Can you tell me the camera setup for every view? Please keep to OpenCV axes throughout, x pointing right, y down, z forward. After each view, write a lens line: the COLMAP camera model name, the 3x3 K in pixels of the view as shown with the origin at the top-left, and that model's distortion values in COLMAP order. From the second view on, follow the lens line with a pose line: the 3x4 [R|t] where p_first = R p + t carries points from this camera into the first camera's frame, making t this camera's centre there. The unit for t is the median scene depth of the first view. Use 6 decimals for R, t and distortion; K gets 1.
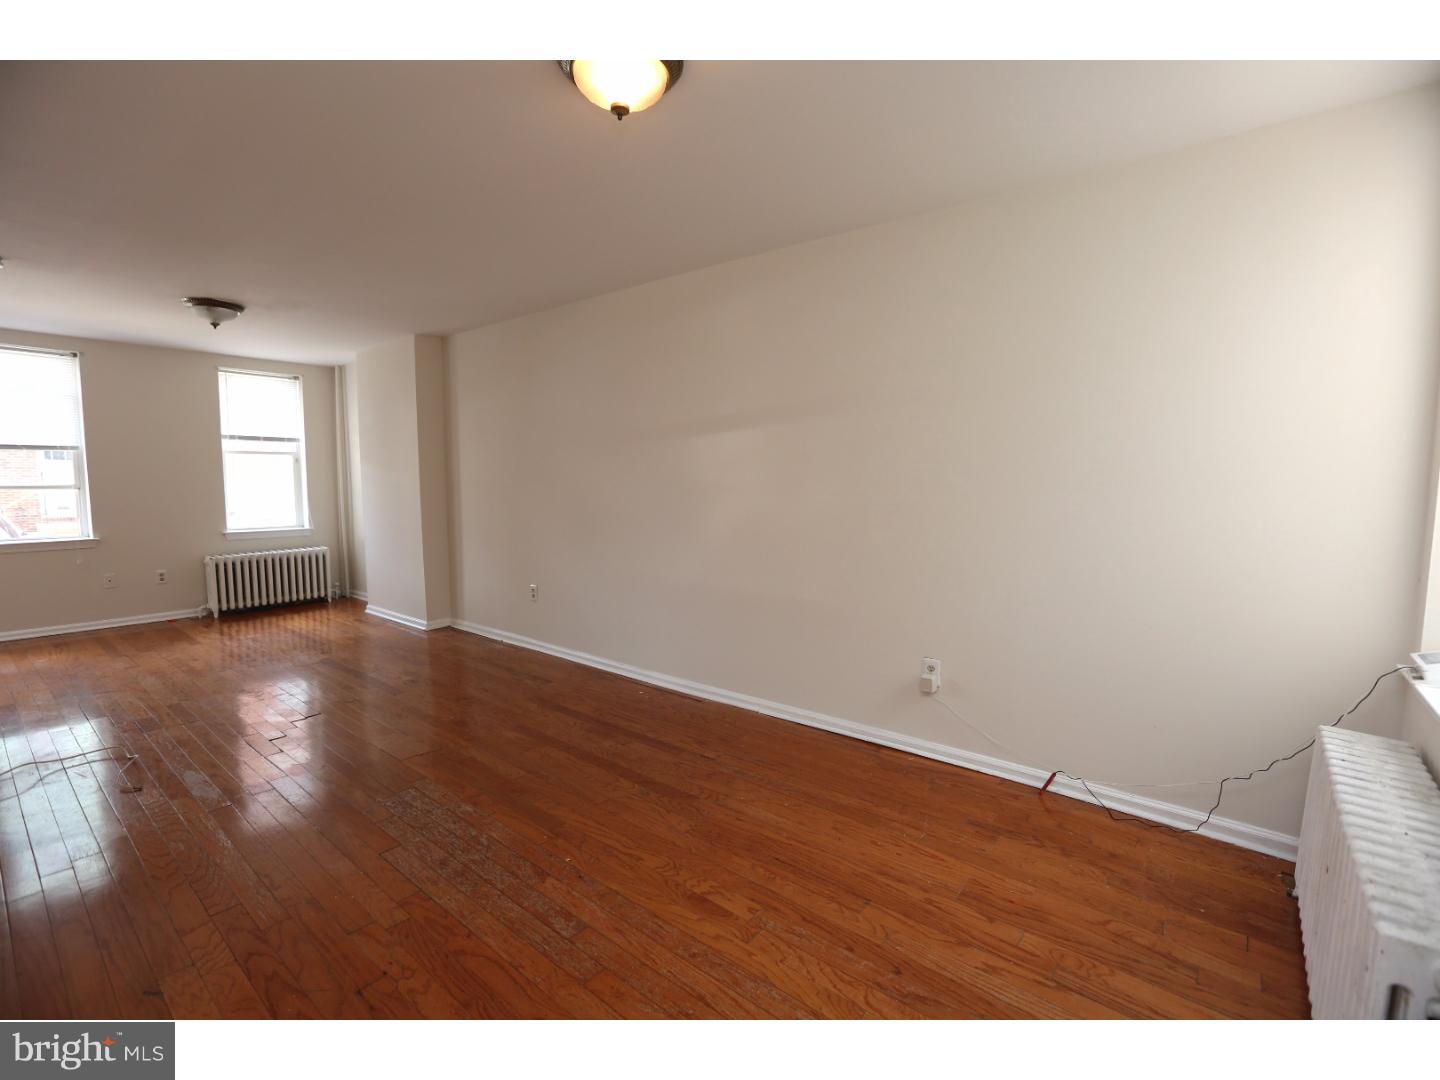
lens RADIAL K [[656.4, 0, 723.5], [0, 656.4, 535.2], [0, 0, 1]] dist [-0.055988, 0.022343]
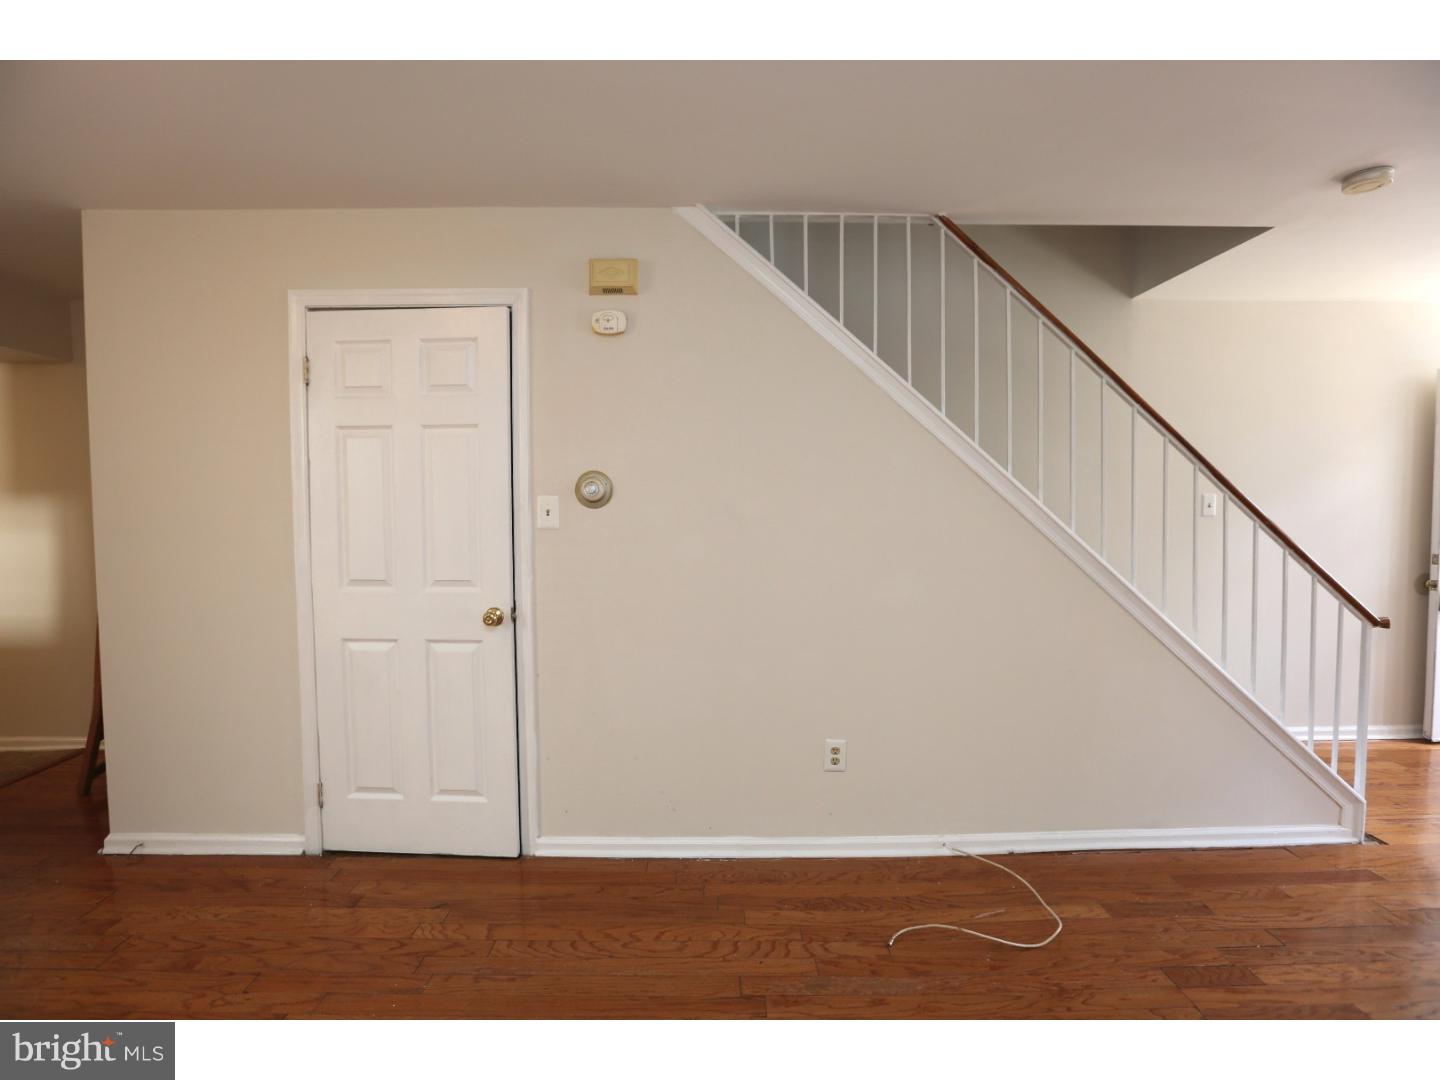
lens RADIAL K [[672.9, 0, 728.4], [0, 672.9, 533.2], [0, 0, 1]] dist [-0.047223, 0.015141]
pose [[-0.771170, 0.030381, -0.635904, -0.150682], [-0.052981, 0.992333, 0.111661, -0.074158], [0.634421, 0.119800, -0.763648, 0.697285]]
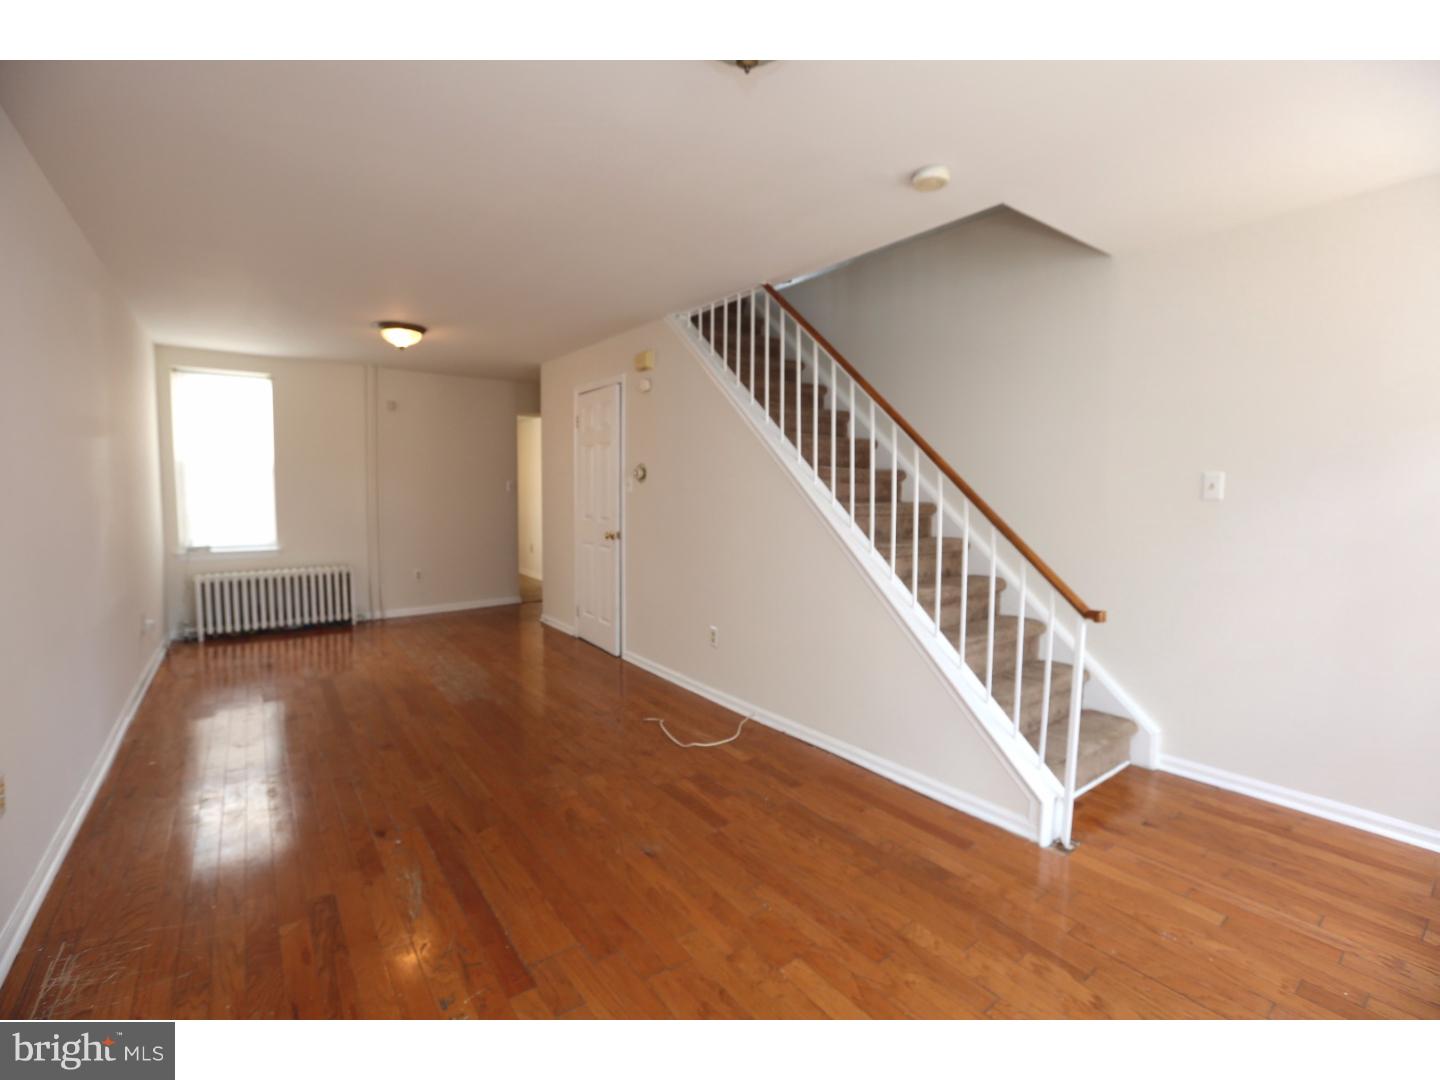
lens RADIAL K [[649.4, 0, 721.8], [0, 649.4, 536.1], [0, 0, 1]] dist [-0.057168, 0.020791]
pose [[-0.968363, -0.028270, 0.247940, -0.698143], [0.010812, 0.987876, 0.154865, -0.097754], [-0.249312, 0.152647, -0.956317, 1.094159]]
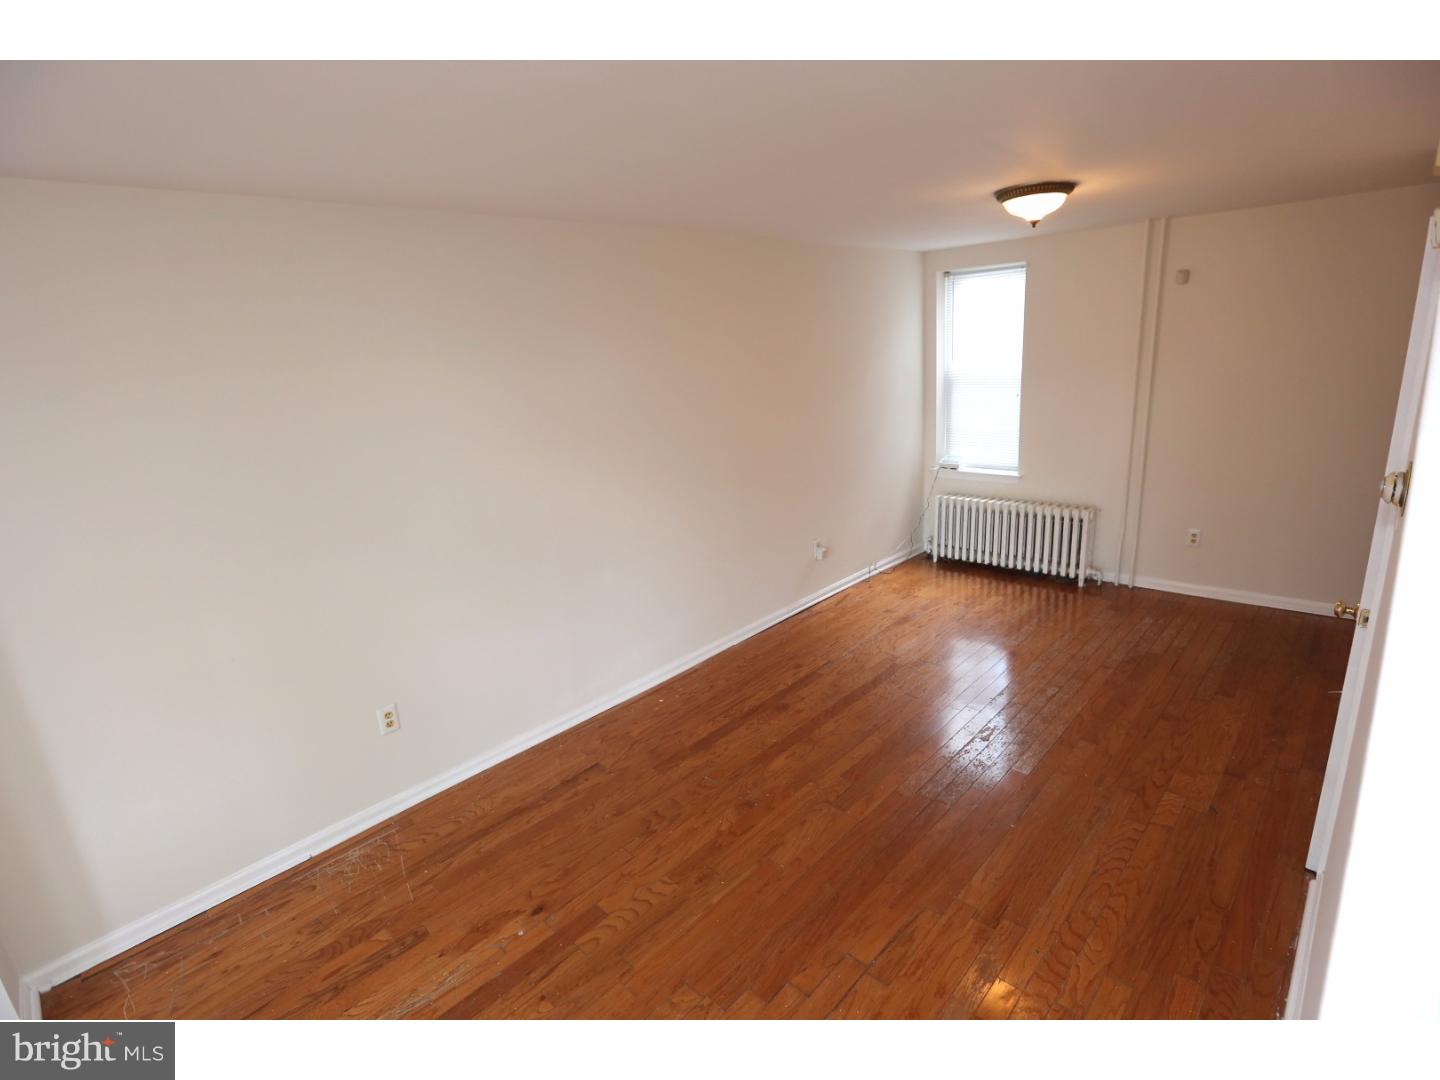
lens RADIAL K [[694.6, 0, 723.3], [0, 694.6, 533.6], [0, 0, 1]] dist [-0.050355, 0.014234]
pose [[0.088707, -0.270791, 0.958542, -0.713497], [0.151601, 0.954795, 0.255703, -0.156537], [-0.984453, 0.122633, 0.125749, 0.558172]]
